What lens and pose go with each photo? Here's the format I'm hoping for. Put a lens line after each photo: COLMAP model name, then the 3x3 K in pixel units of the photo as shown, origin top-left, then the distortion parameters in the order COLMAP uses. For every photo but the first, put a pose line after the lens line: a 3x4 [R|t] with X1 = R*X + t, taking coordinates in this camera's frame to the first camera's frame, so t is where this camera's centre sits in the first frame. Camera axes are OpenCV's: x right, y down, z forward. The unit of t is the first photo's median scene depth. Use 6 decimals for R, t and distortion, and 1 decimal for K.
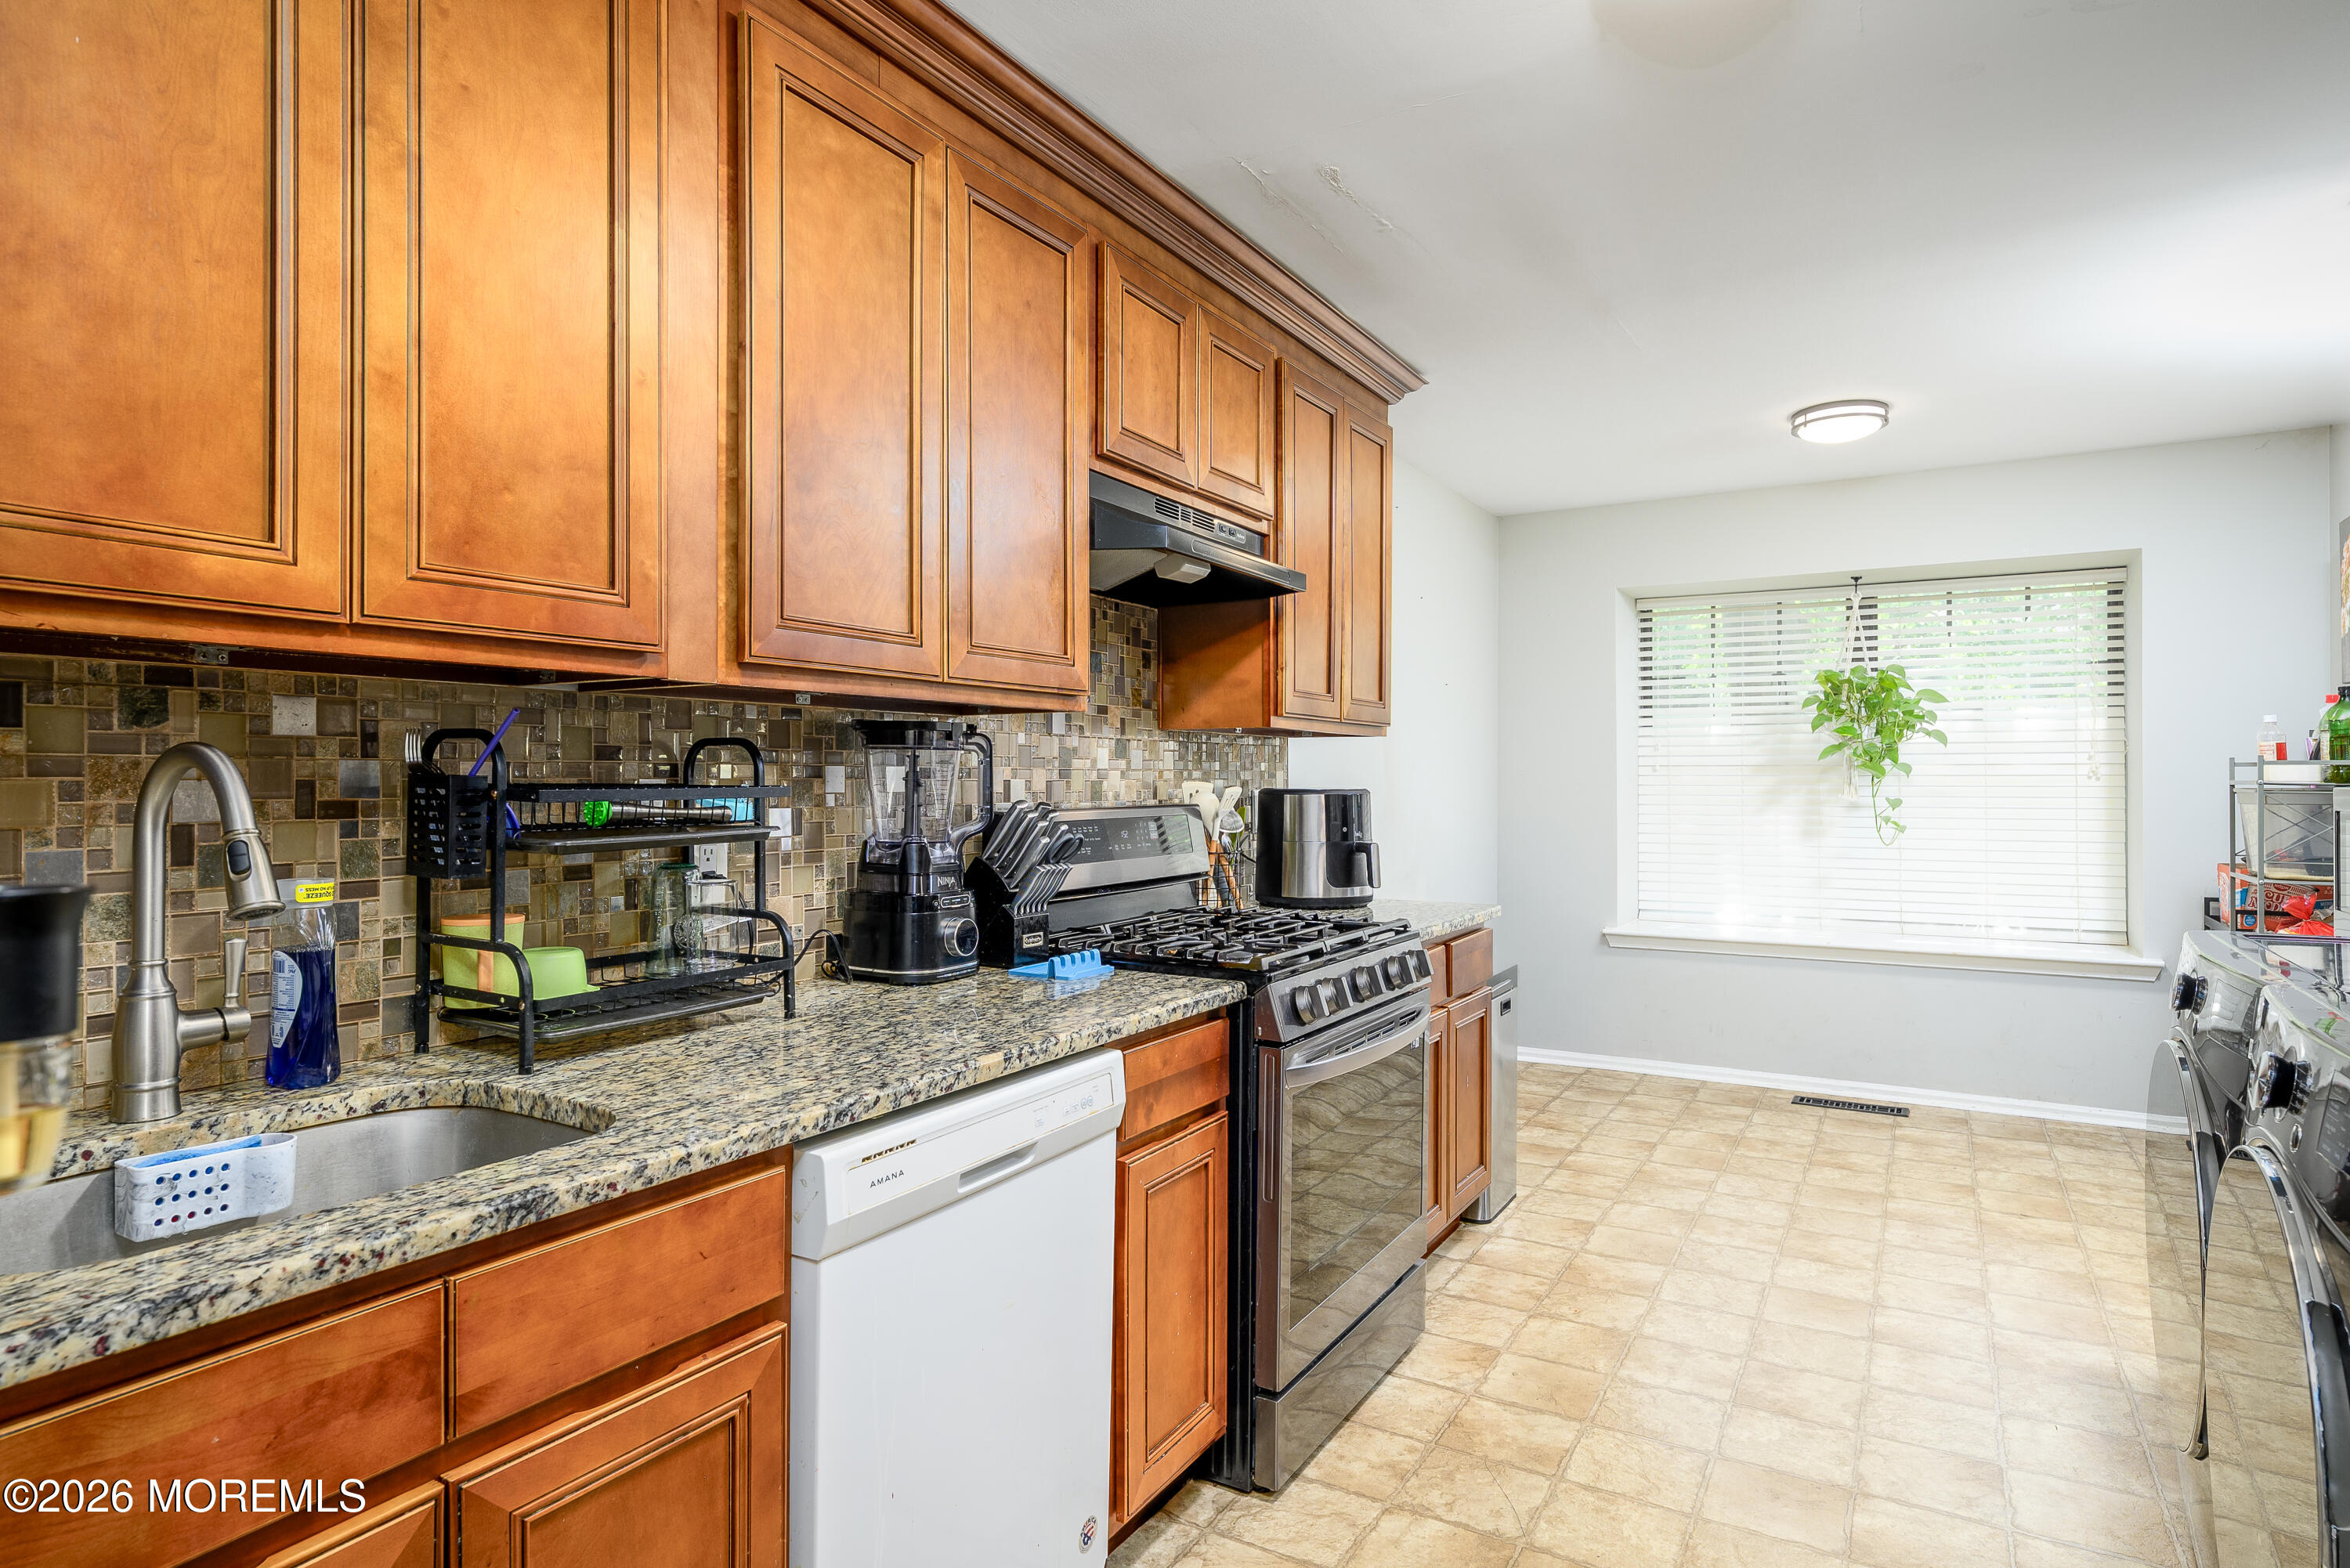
lens RADIAL K [[1294.5, 0, 1189.6], [0, 1294.5, 760.5], [0, 0, 1]] dist [0.064891, 0.000690]
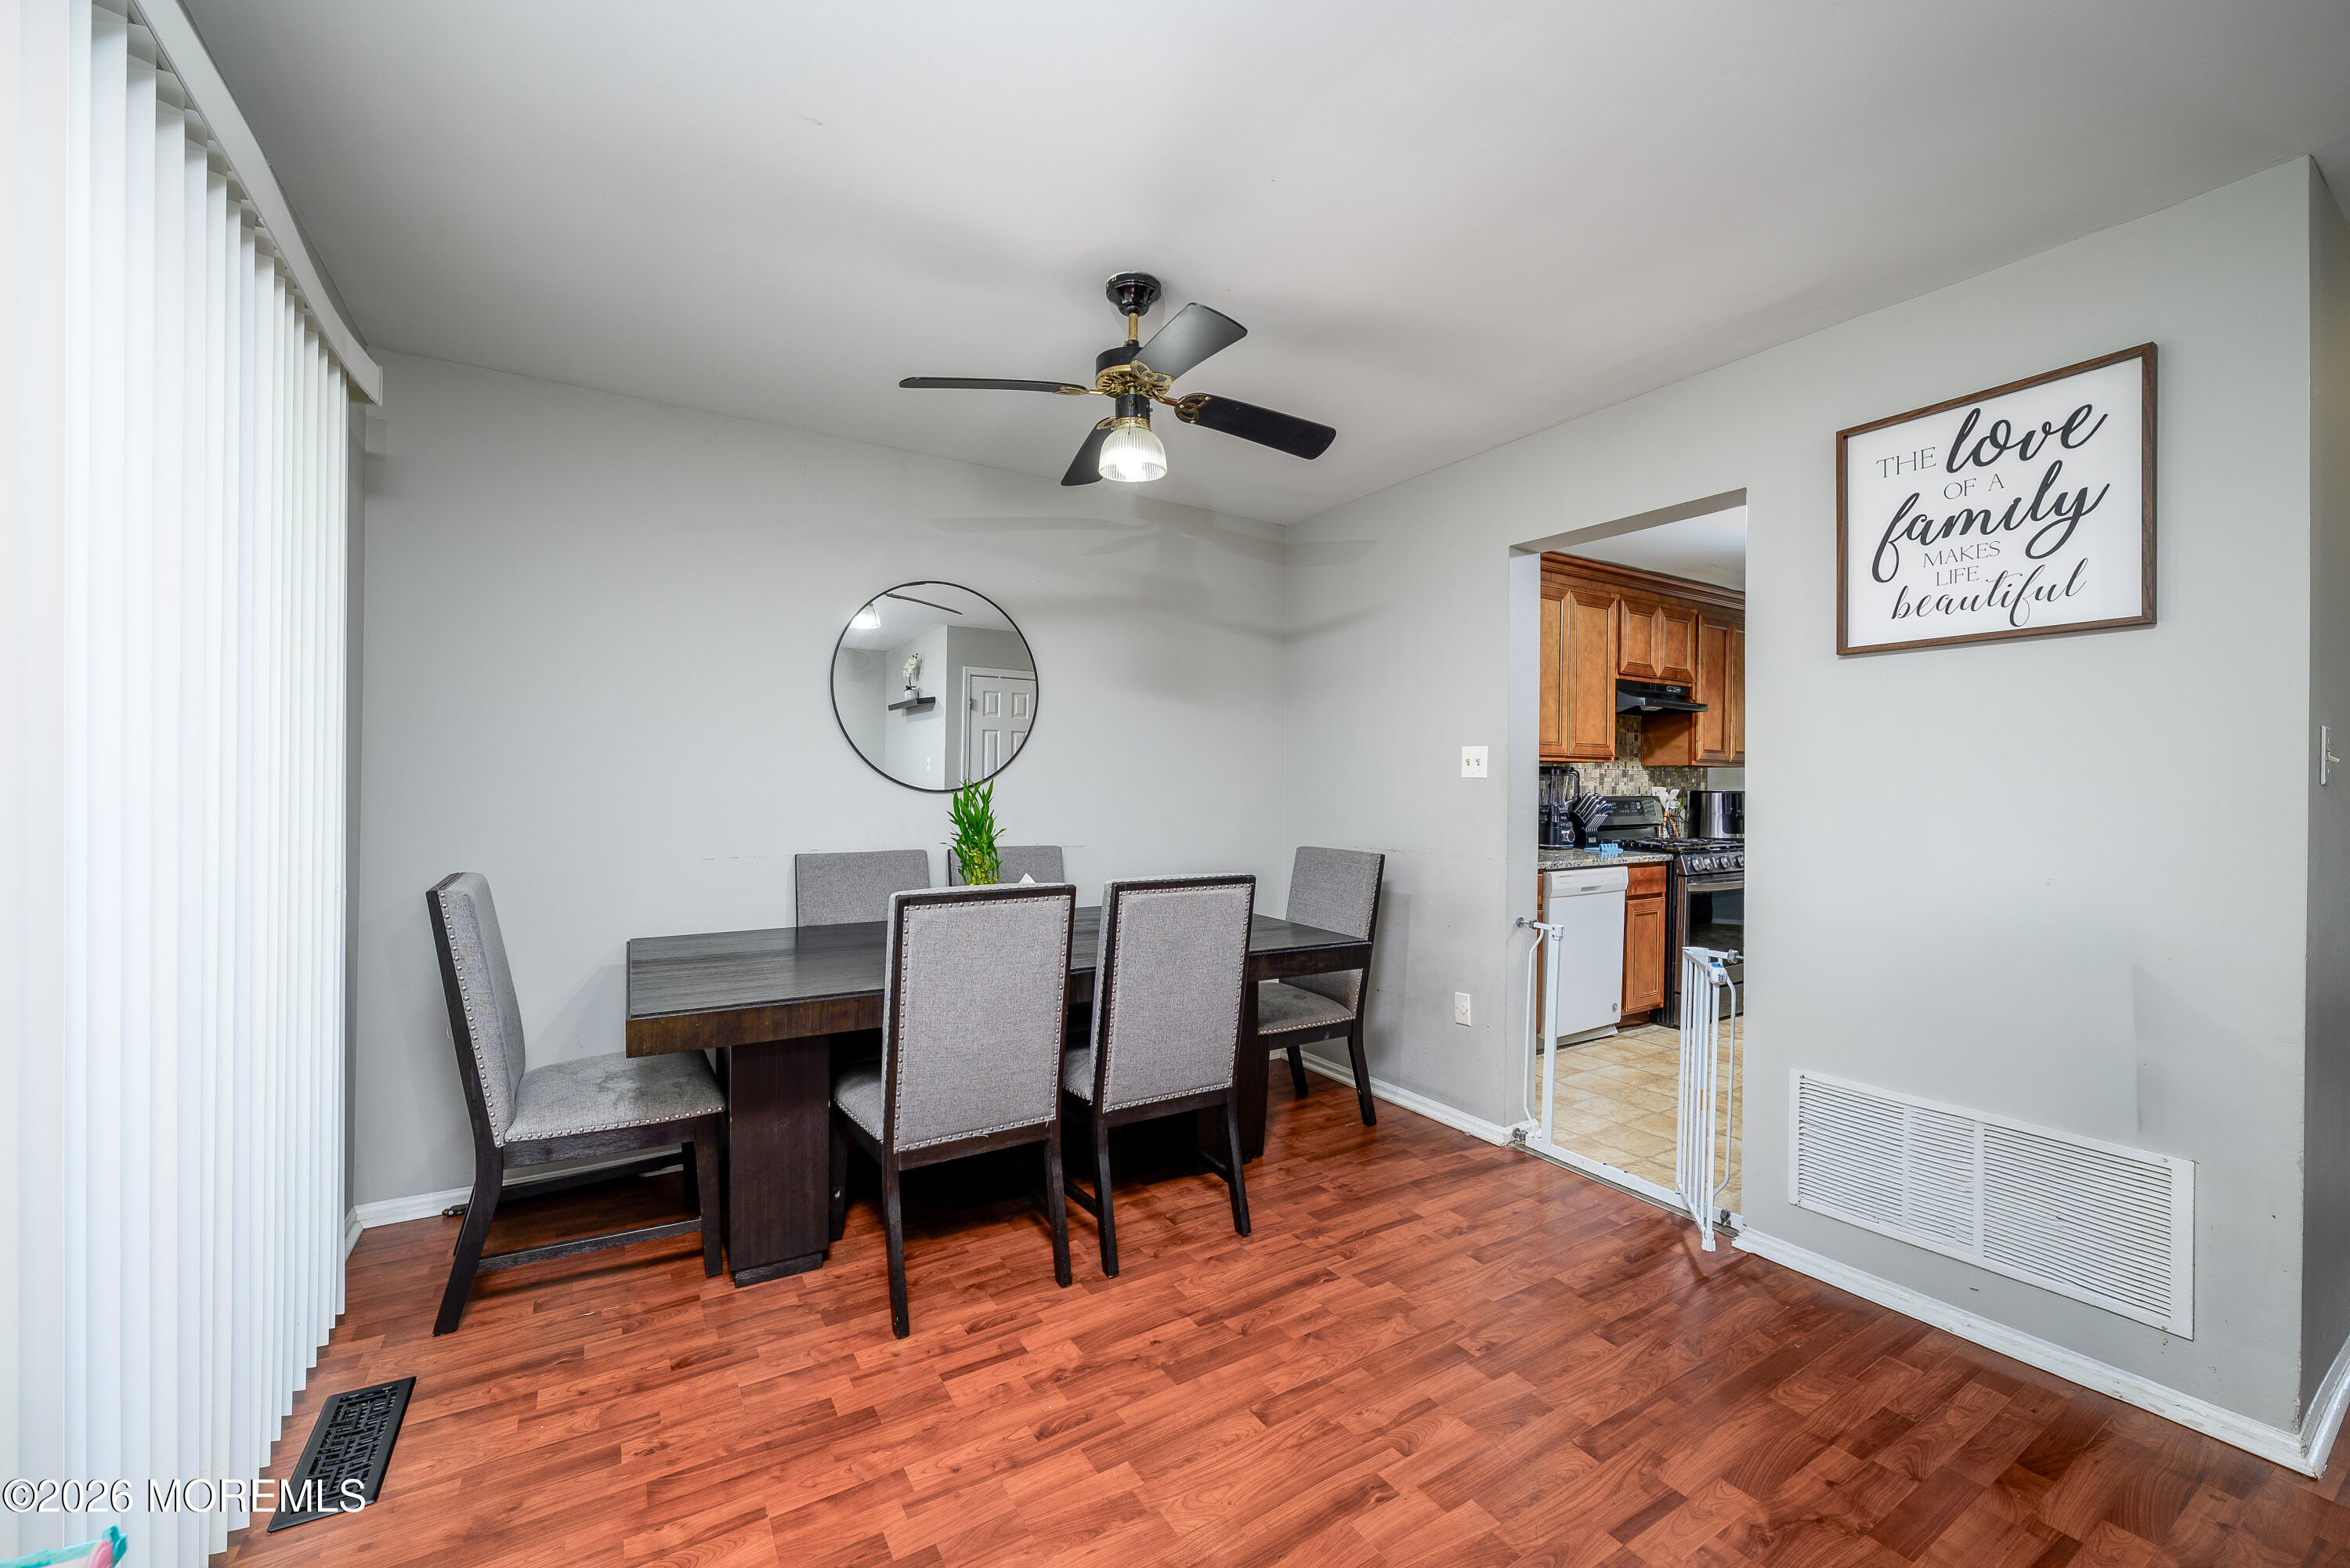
lens RADIAL K [[939.1, 0, 1163.5], [0, 939.1, 781.0], [0, 0, 1]] dist [-0.005964, 0.000091]
pose [[0.880175, 0.011403, -0.474513, 0.027334], [-0.003551, 0.999842, 0.017441, -0.025853], [0.474636, -0.013666, 0.880076, -1.193327]]
